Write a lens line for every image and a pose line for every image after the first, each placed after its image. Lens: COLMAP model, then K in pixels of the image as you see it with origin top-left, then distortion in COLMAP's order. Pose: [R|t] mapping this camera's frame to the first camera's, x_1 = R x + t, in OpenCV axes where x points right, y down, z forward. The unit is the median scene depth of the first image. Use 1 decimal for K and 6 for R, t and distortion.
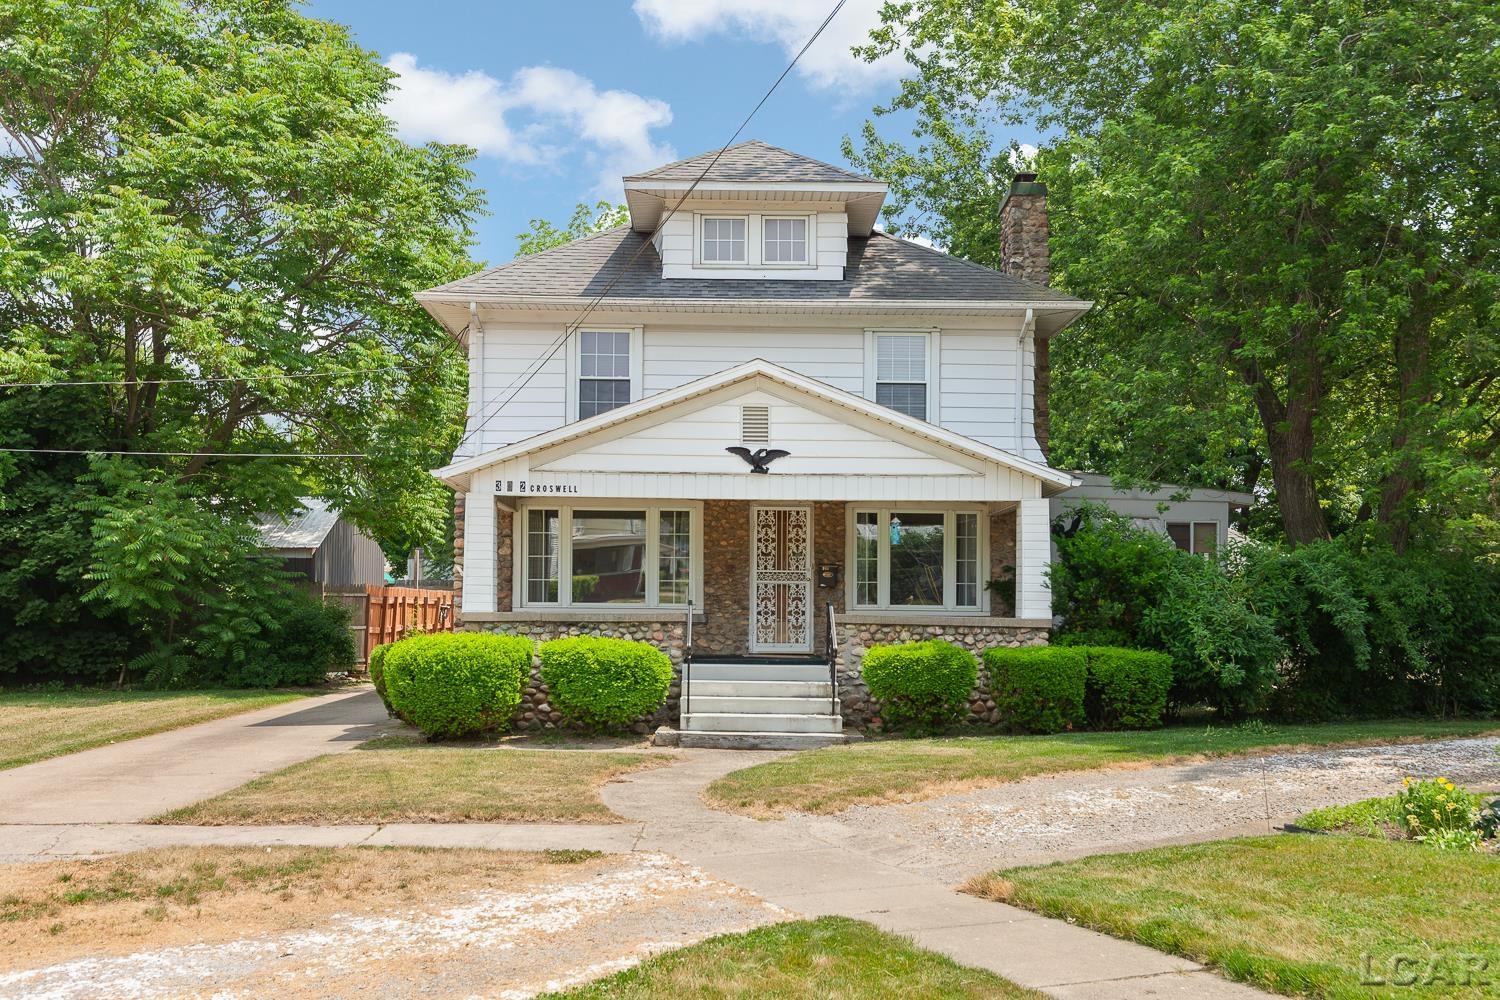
lens RADIAL K [[1209.5, 0, 752.5], [0, 1209.5, 468.8], [0, 0, 1]] dist [-0.002795, 0.007128]
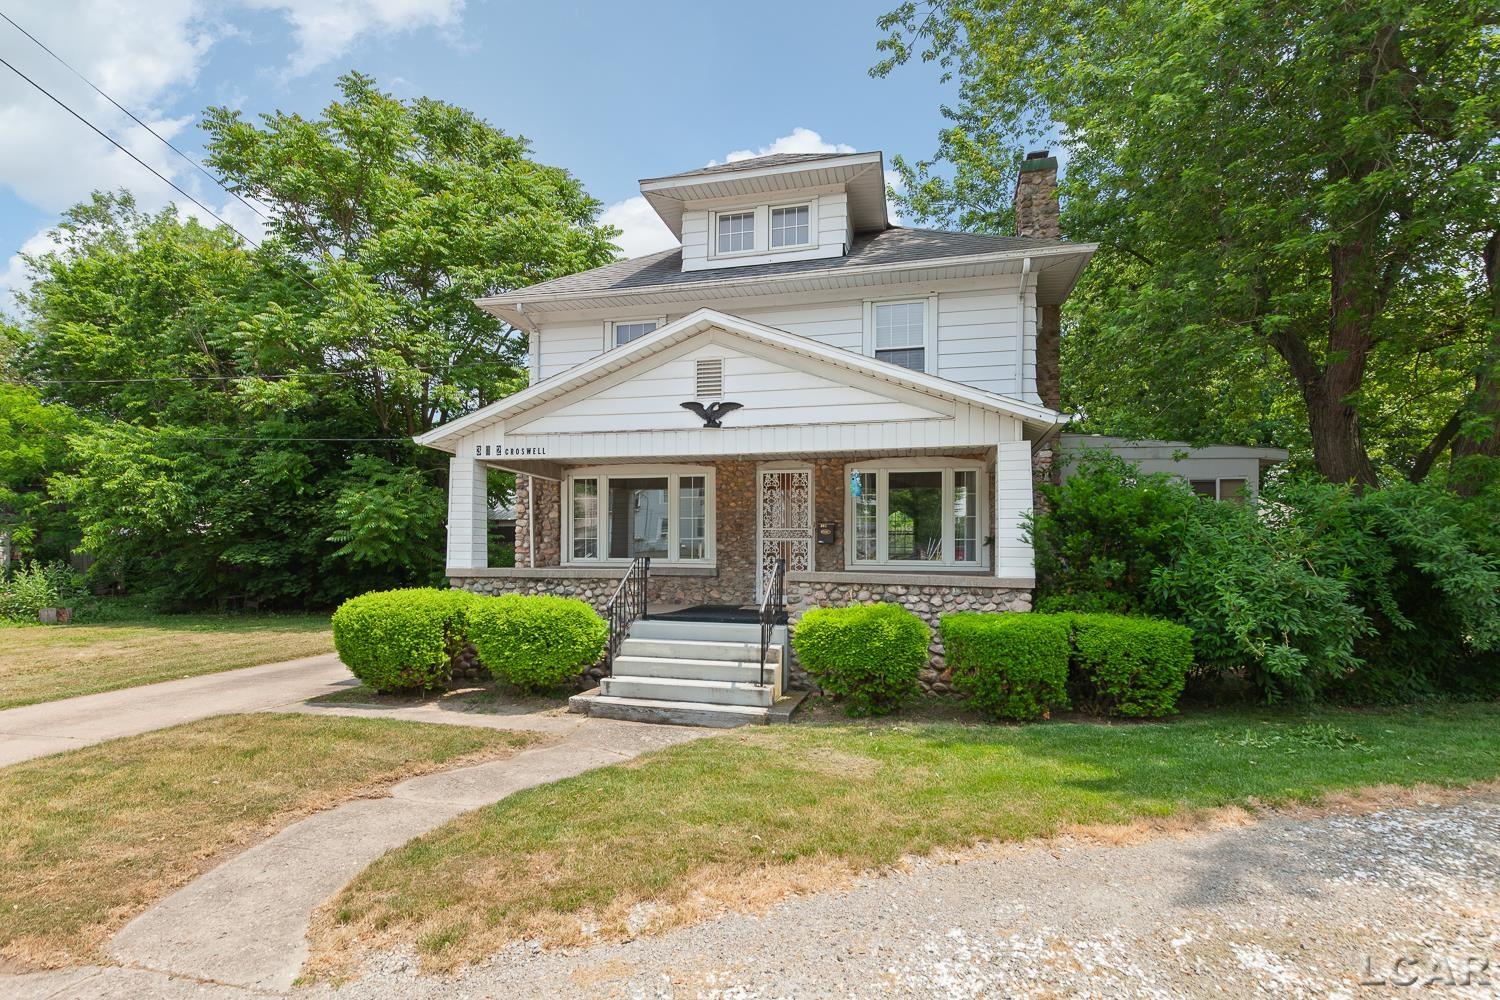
lens RADIAL K [[678.7, 0, 748.7], [0, 678.7, 504.0], [0, 0, 1]] dist [0.002851, -0.000002]
pose [[0.967630, -0.020245, -0.251560, 0.171019], [0.029606, 0.999001, 0.033481, 0.048130], [0.250631, -0.039845, 0.967262, 0.475906]]
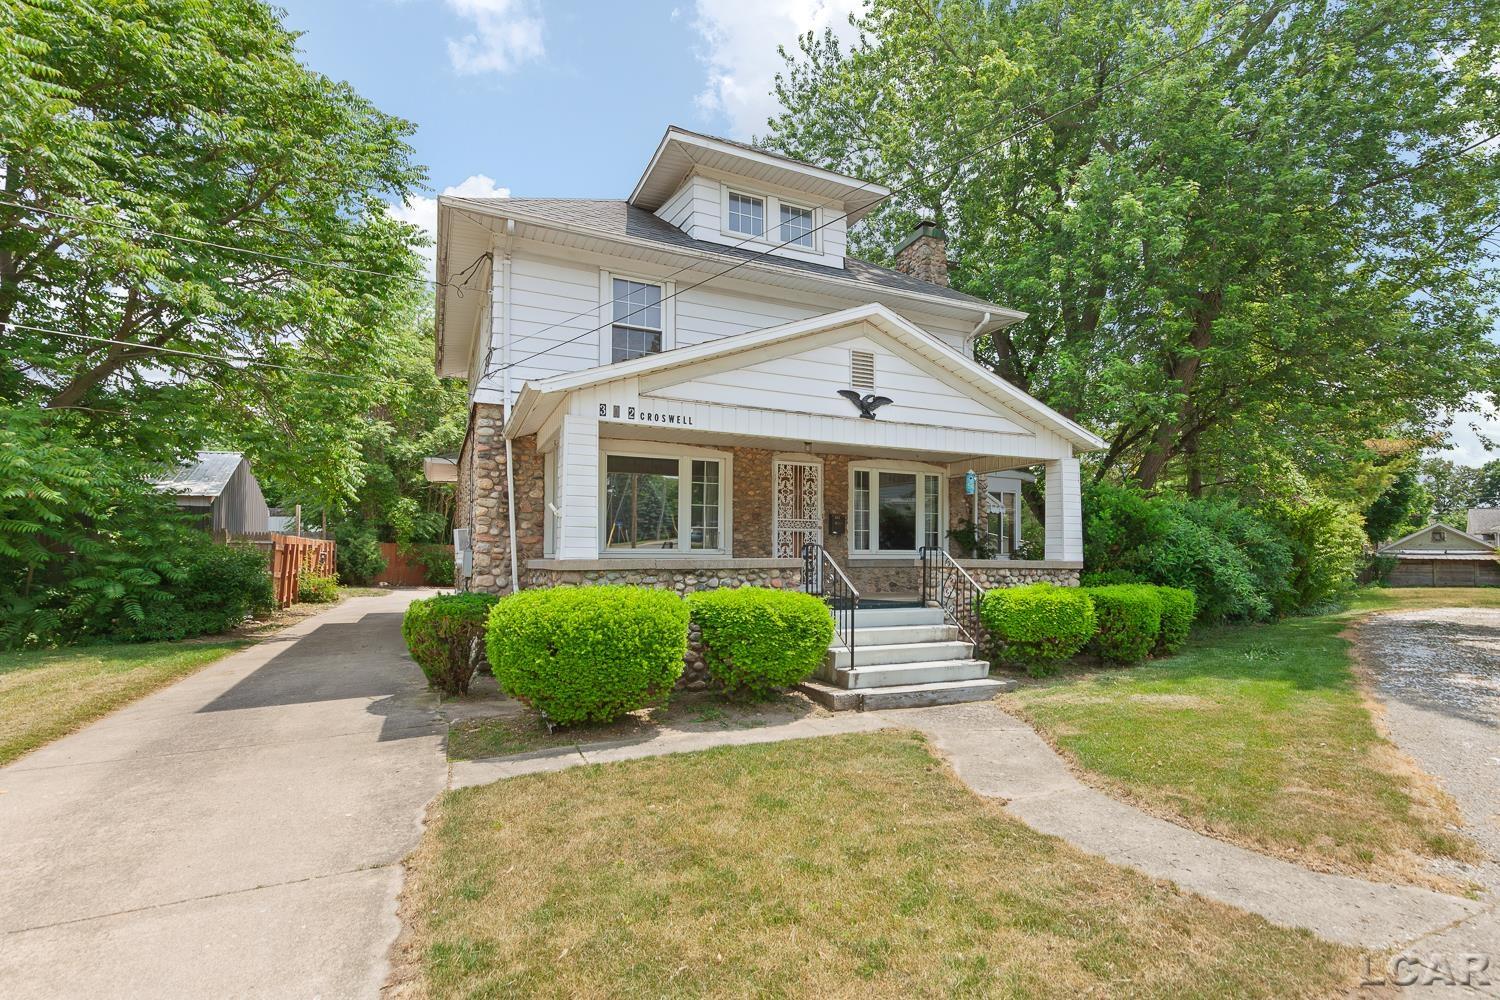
lens RADIAL K [[681.0, 0, 777.2], [0, 681.0, 495.8], [0, 0, 1]] dist [0.003459, -0.000012]
pose [[0.915736, 0.029519, 0.400695, -0.286973], [-0.042276, 0.998840, 0.023032, 0.057739], [-0.399550, -0.038031, 0.915922, 0.512809]]
